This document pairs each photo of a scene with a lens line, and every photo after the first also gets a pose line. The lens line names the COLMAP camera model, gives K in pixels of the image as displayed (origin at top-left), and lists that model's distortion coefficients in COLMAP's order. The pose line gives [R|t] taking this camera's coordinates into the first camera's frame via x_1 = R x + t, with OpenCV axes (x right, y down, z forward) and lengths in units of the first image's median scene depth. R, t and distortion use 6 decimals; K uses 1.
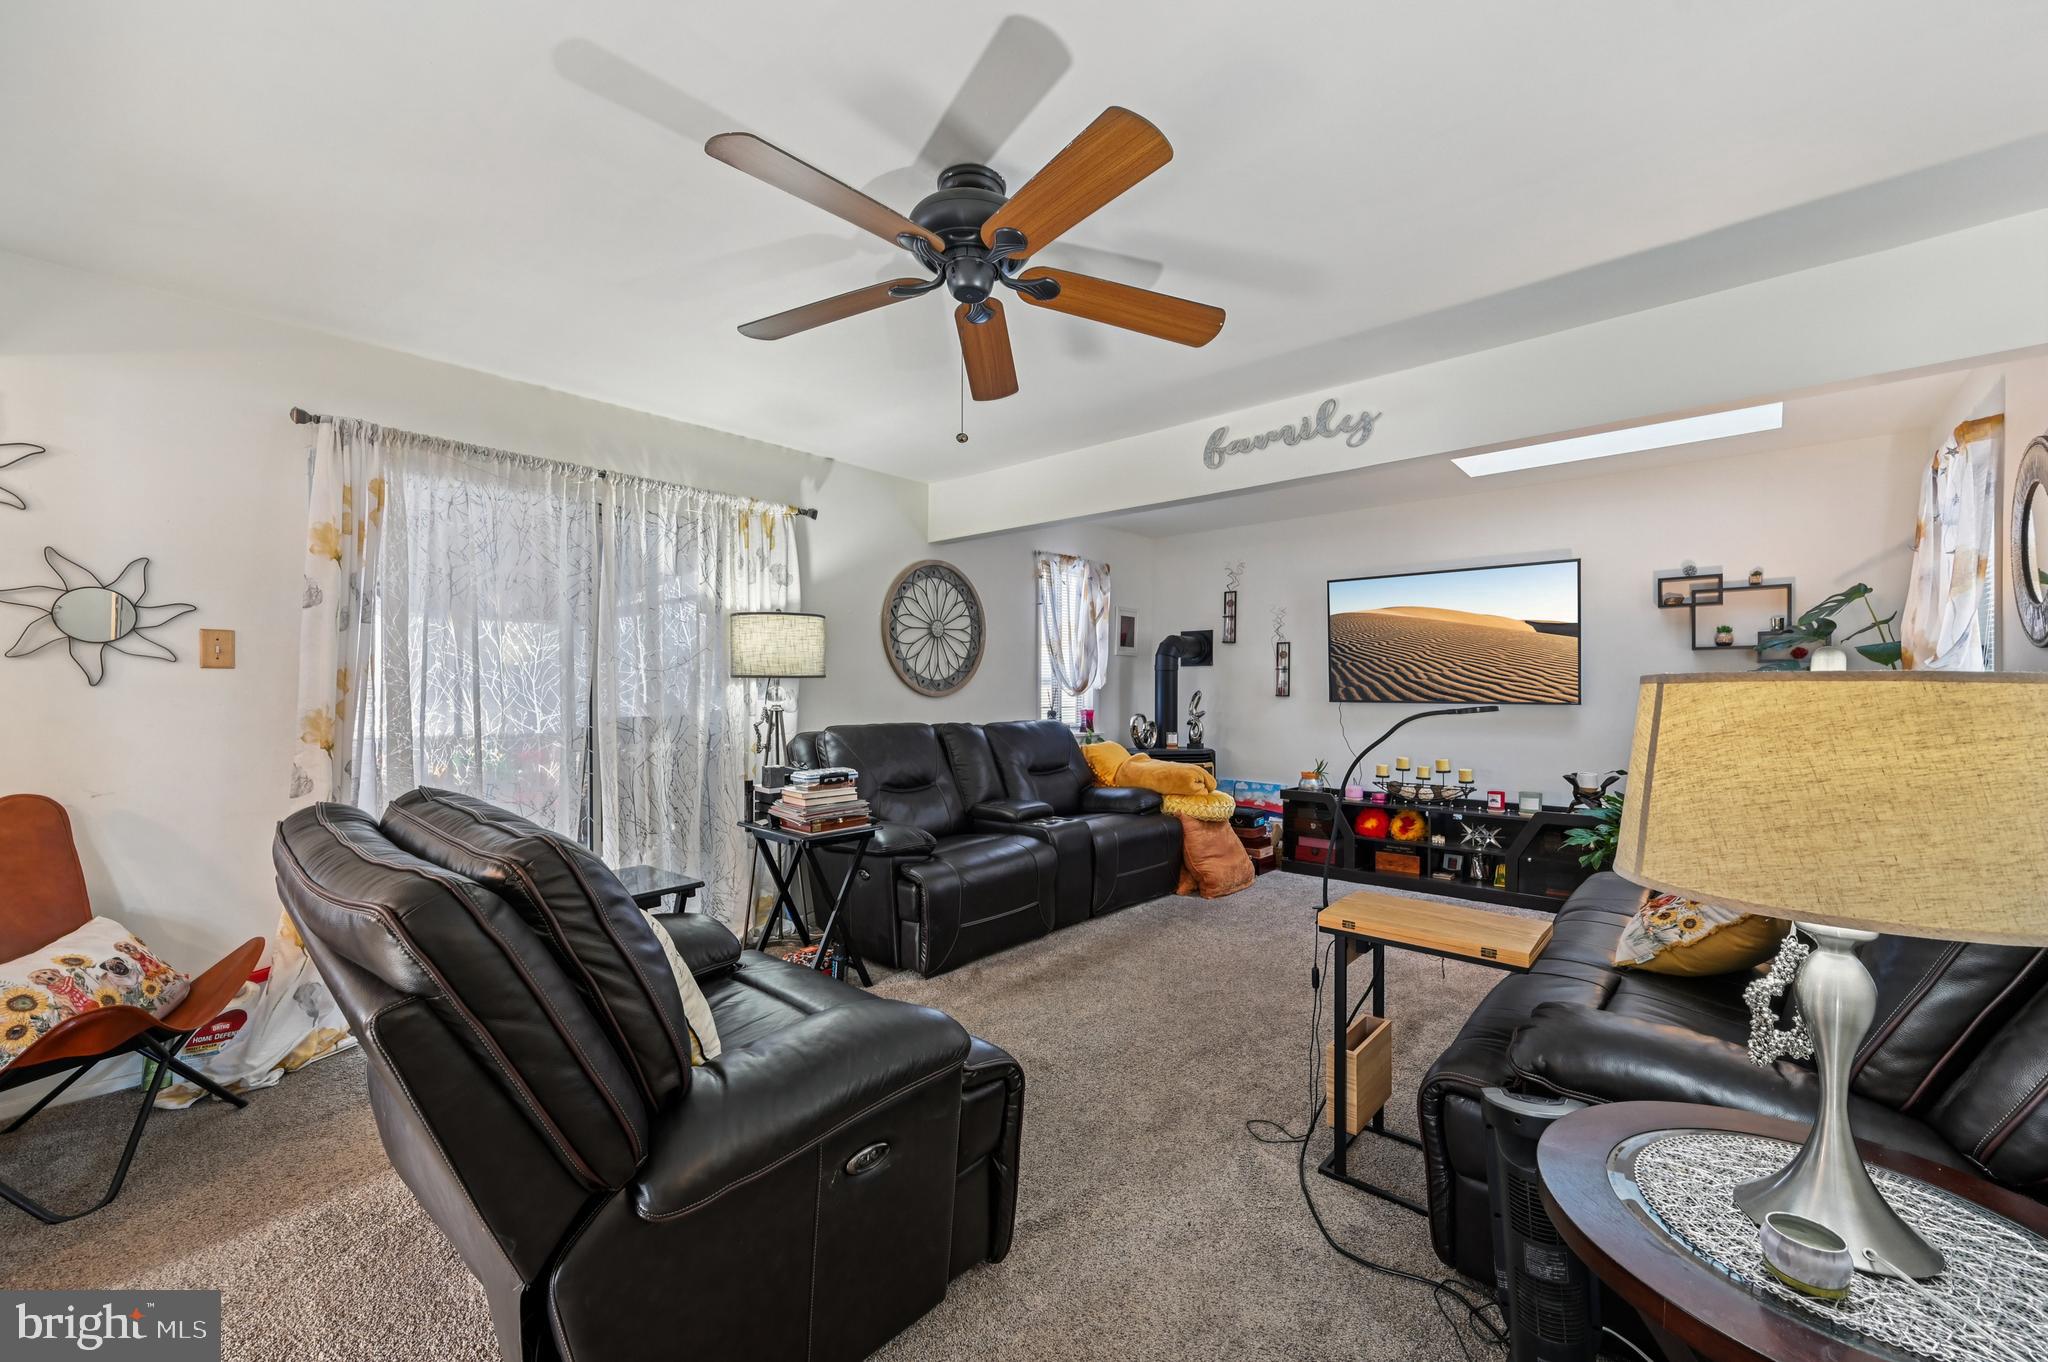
lens RADIAL K [[813.7, 0, 1034.2], [0, 813.7, 687.6], [0, 0, 1]] dist [-0.001070, 0.000066]
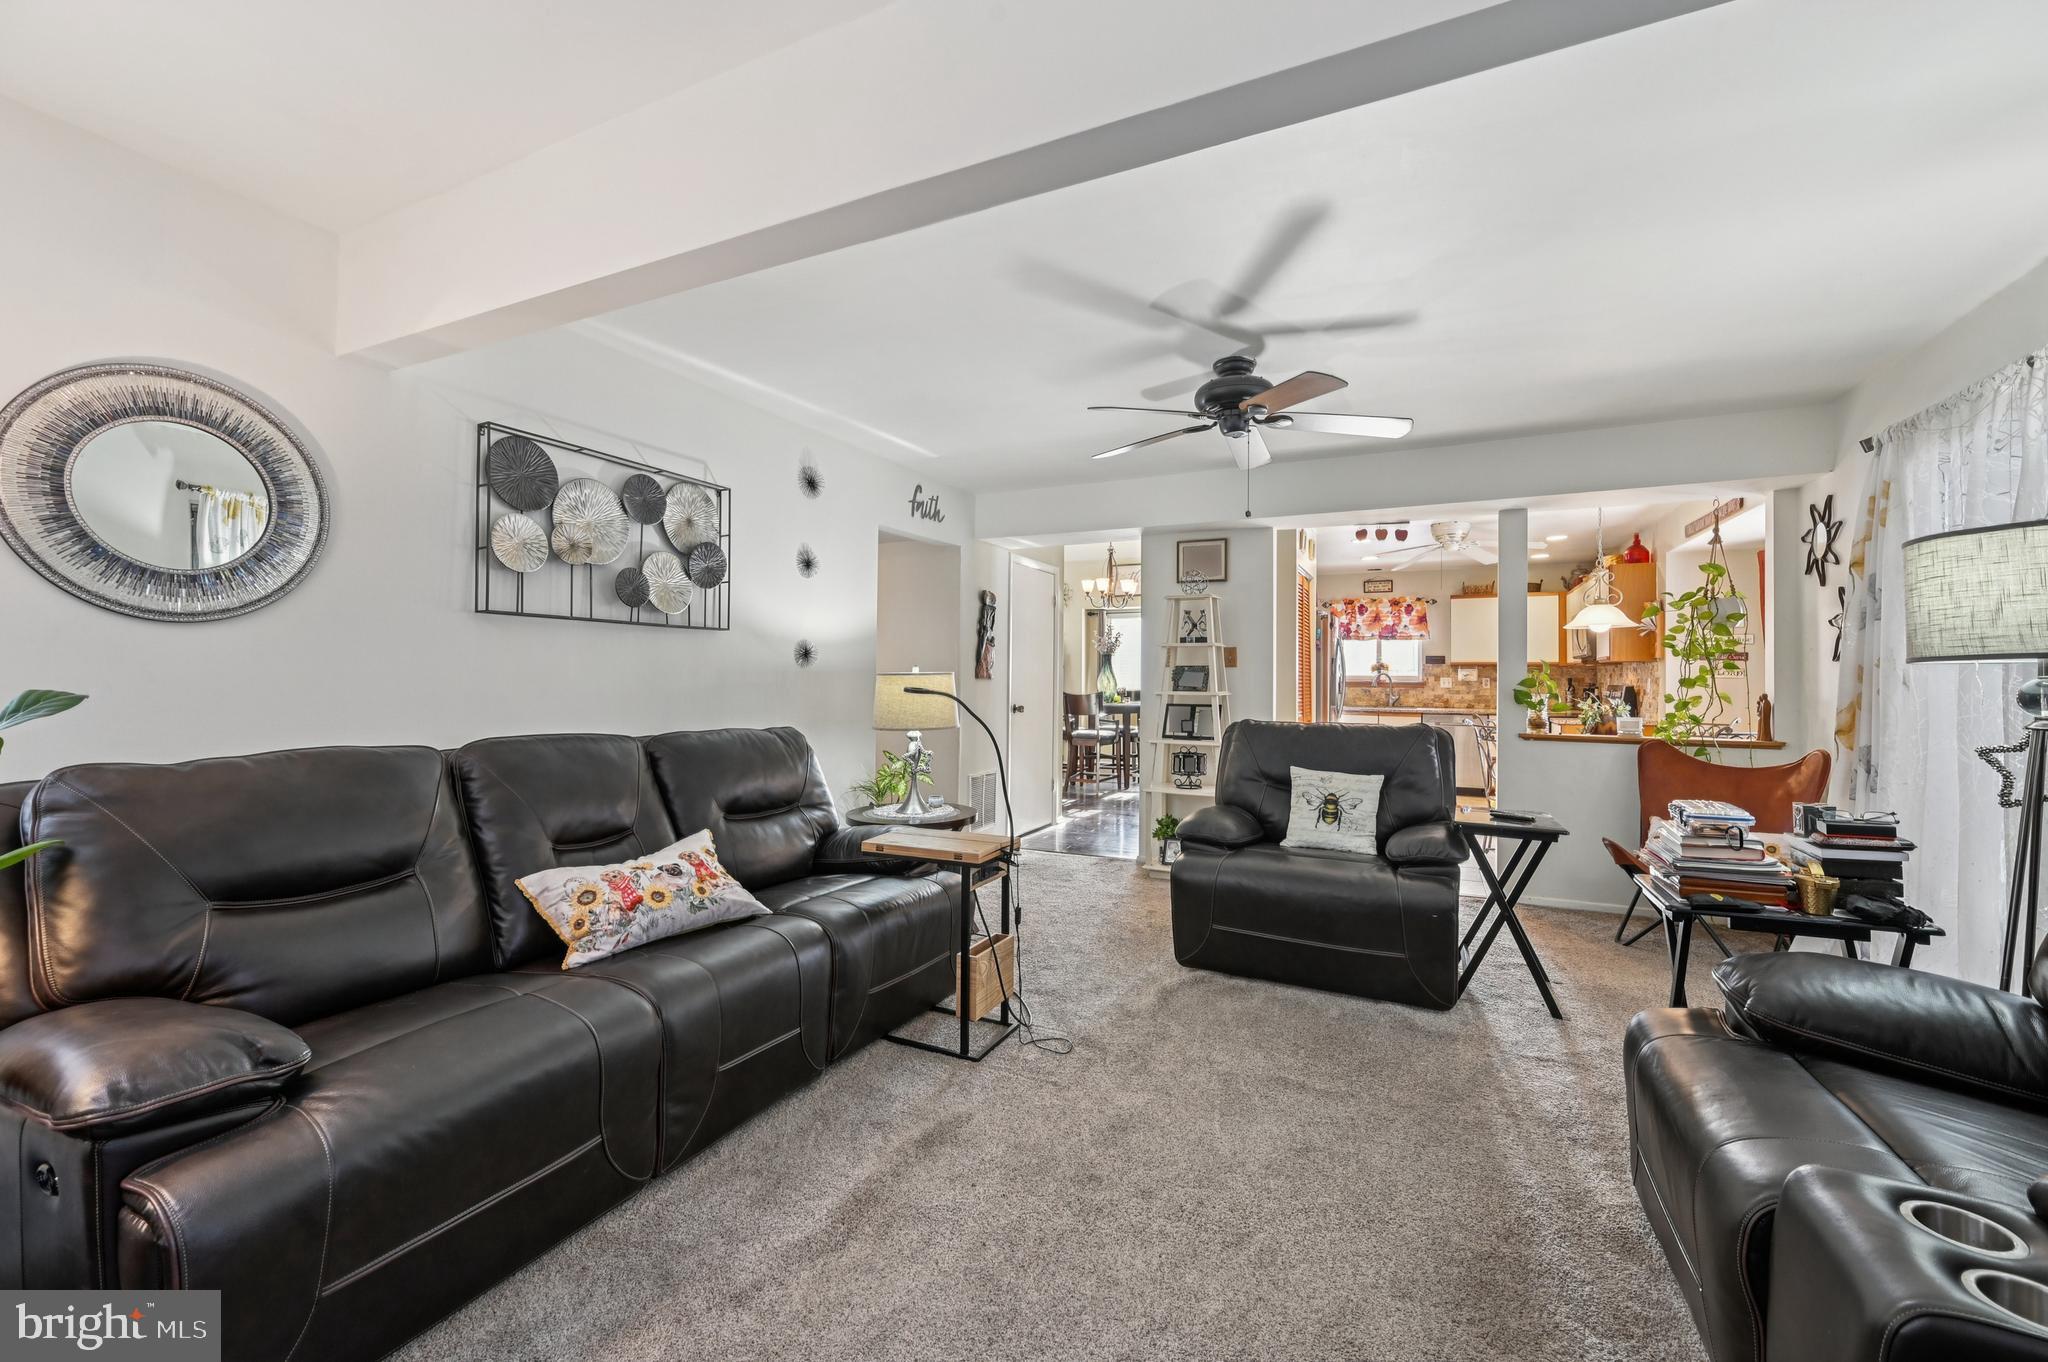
lens RADIAL K [[813.7, 0, 1034.2], [0, 813.7, 687.6], [0, 0, 1]] dist [-0.001070, 0.000066]
pose [[-0.959755, -0.000036, -0.280840, 0.300364], [-0.004277, 0.999886, 0.014487, -0.000939], [0.280807, 0.015105, -0.959645, 0.983587]]
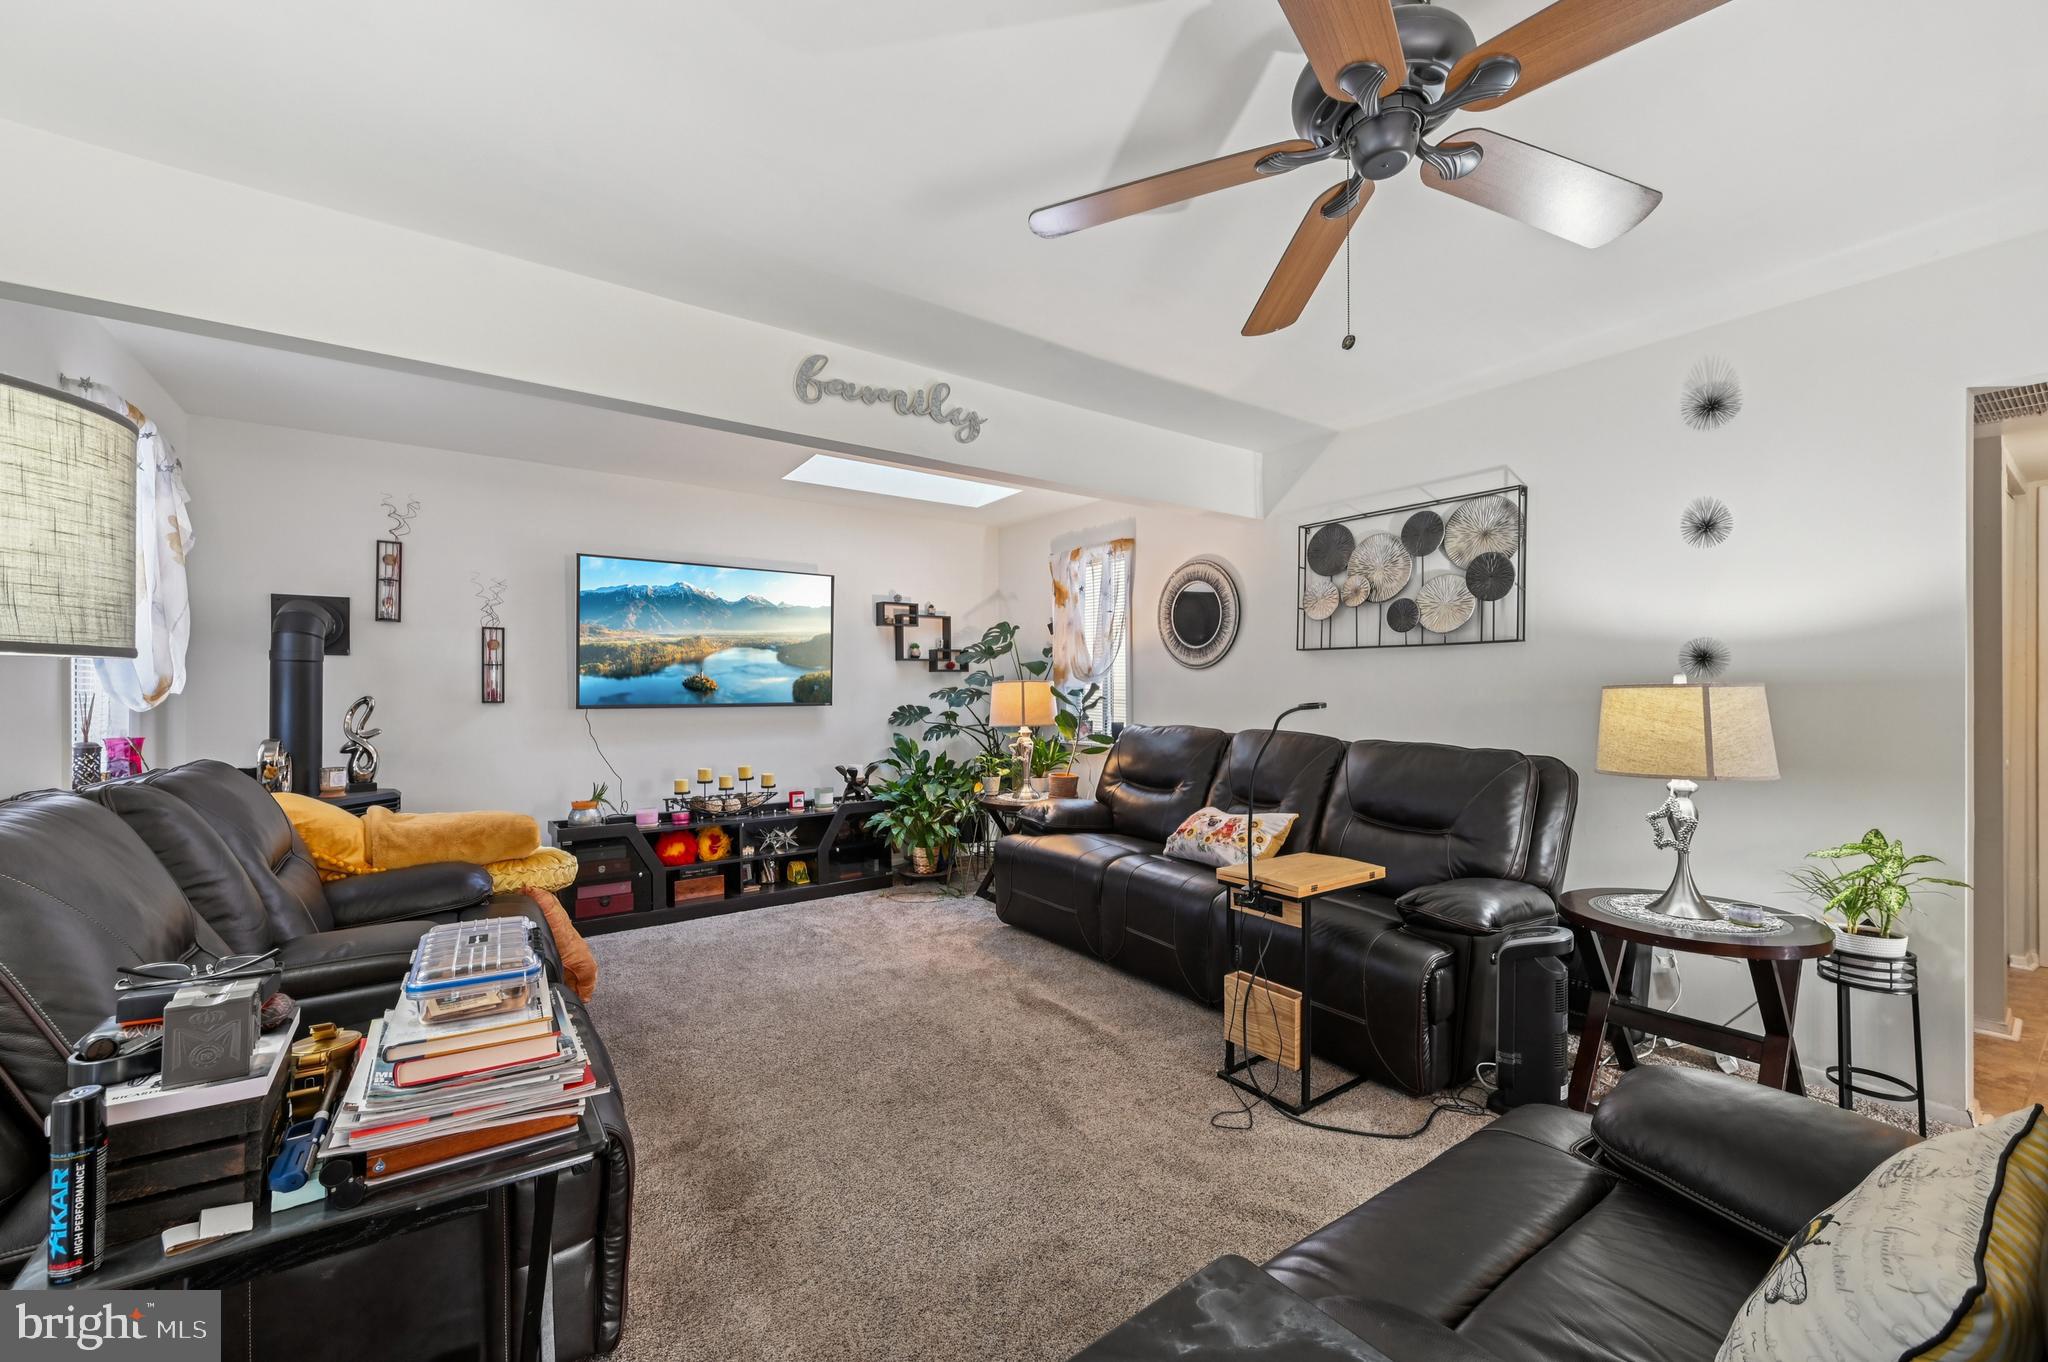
lens RADIAL K [[813.7, 0, 1034.2], [0, 813.7, 687.6], [0, 0, 1]] dist [-0.001070, 0.000066]
pose [[0.212053, 0.002422, 0.977255, -0.355214], [0.001257, 0.999995, -0.002751, -0.000240], [-0.977257, 0.001812, 0.212049, 0.470103]]
